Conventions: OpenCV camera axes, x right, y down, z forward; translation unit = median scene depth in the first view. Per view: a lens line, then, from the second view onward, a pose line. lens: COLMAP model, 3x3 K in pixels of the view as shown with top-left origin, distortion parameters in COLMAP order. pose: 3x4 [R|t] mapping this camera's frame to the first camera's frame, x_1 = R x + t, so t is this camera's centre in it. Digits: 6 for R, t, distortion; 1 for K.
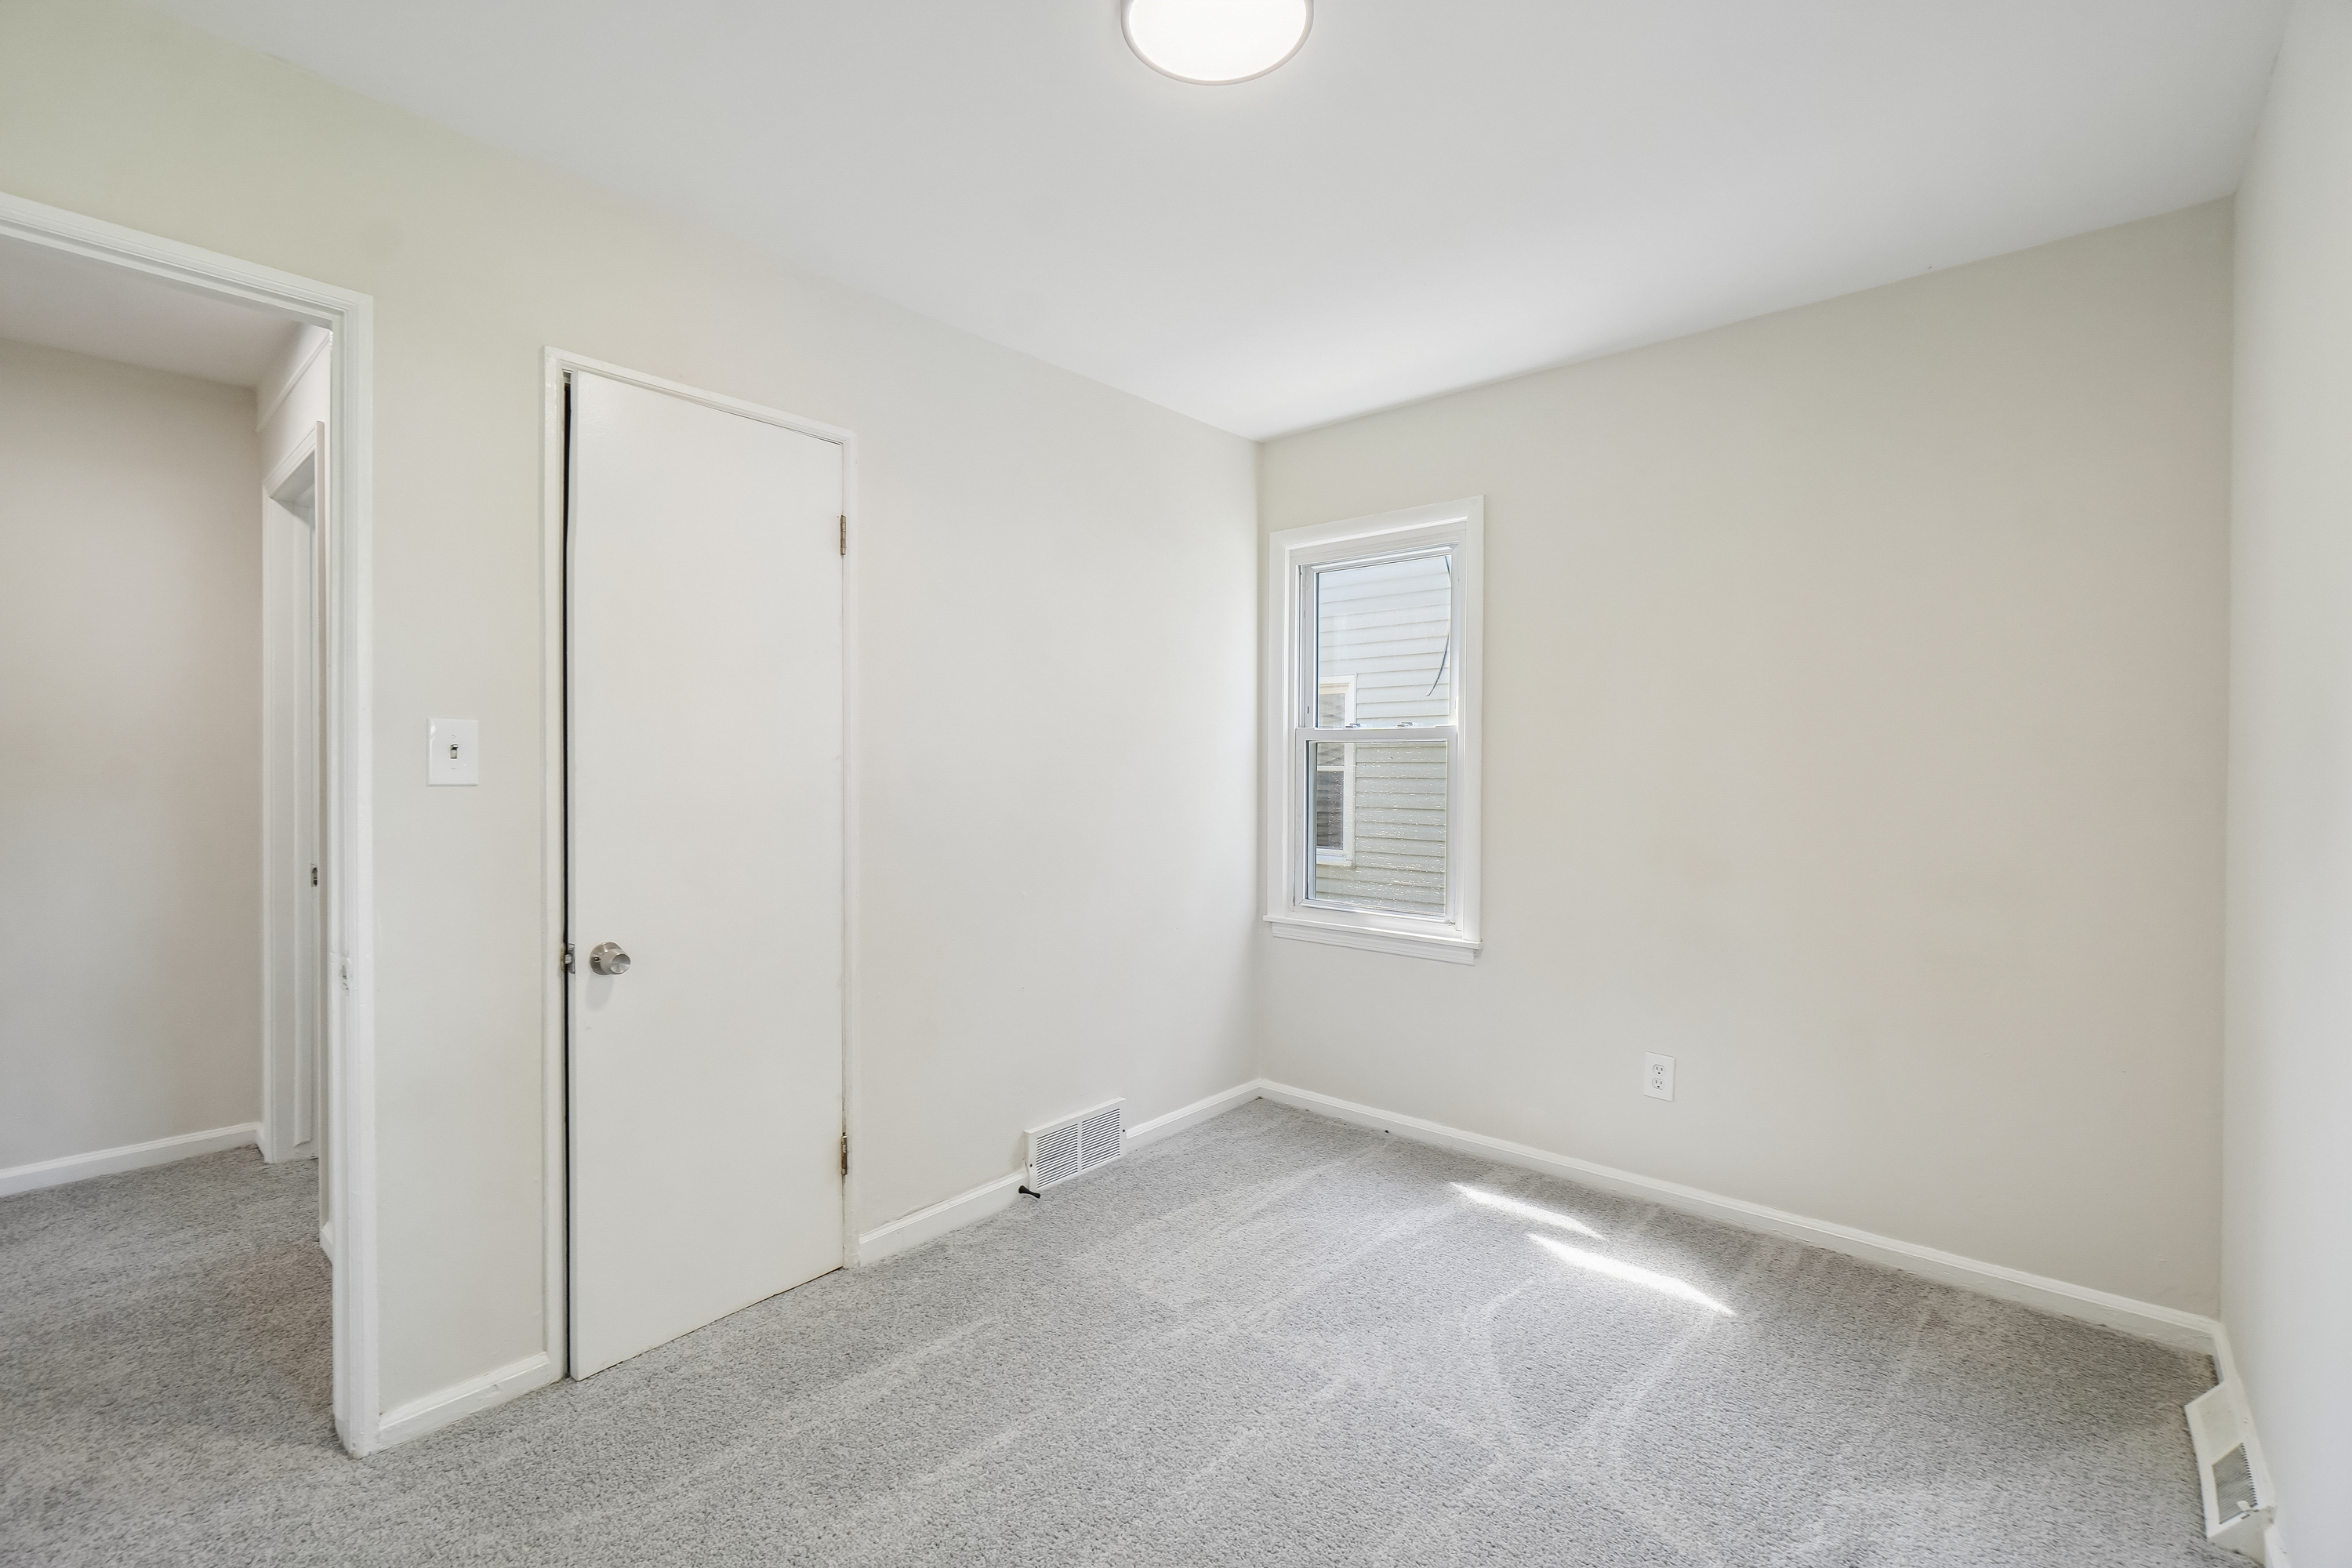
lens RADIAL K [[1019.3, 0, 1171.7], [0, 1019.3, 785.7], [0, 0, 1]] dist [0.001088, 0.000236]
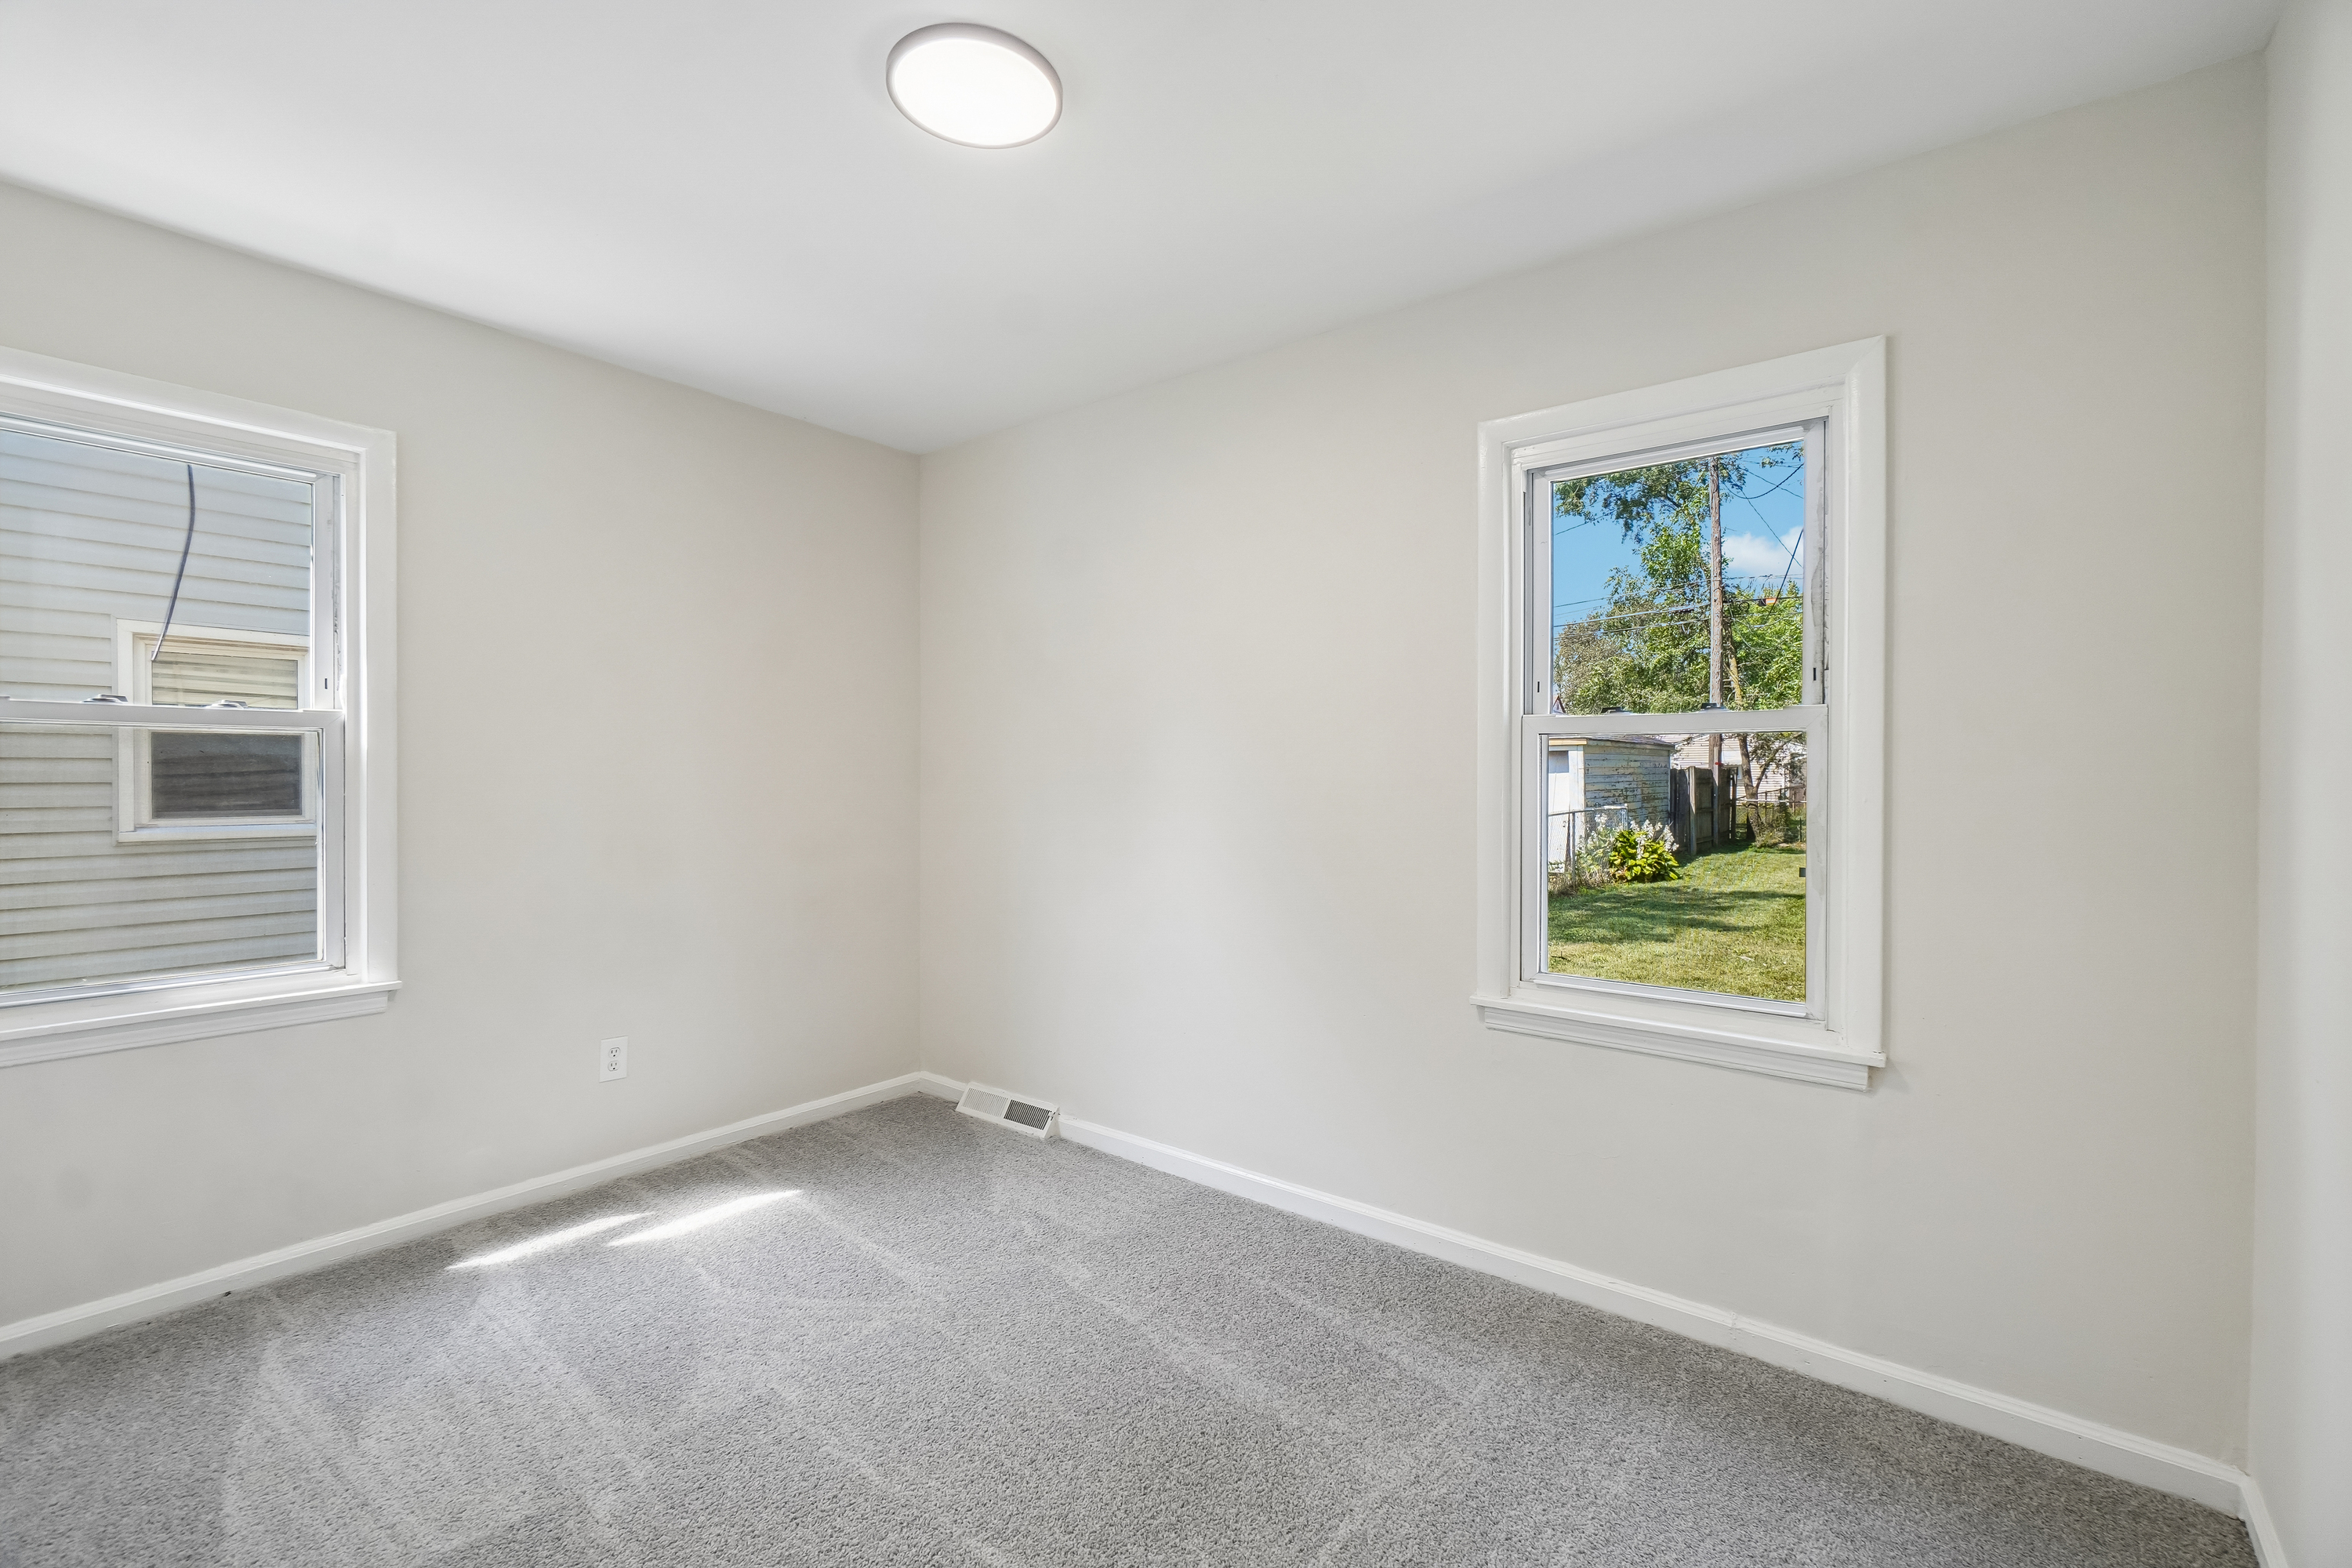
lens RADIAL K [[1019.3, 0, 1169.6], [0, 1019.3, 782.1], [0, 0, 1]] dist [0.001088, 0.000236]
pose [[-0.043017, -0.015333, 0.998957, -0.626371], [0.013794, 0.999778, 0.015940, -0.011261], [-0.998979, 0.014465, -0.042795, 0.486032]]
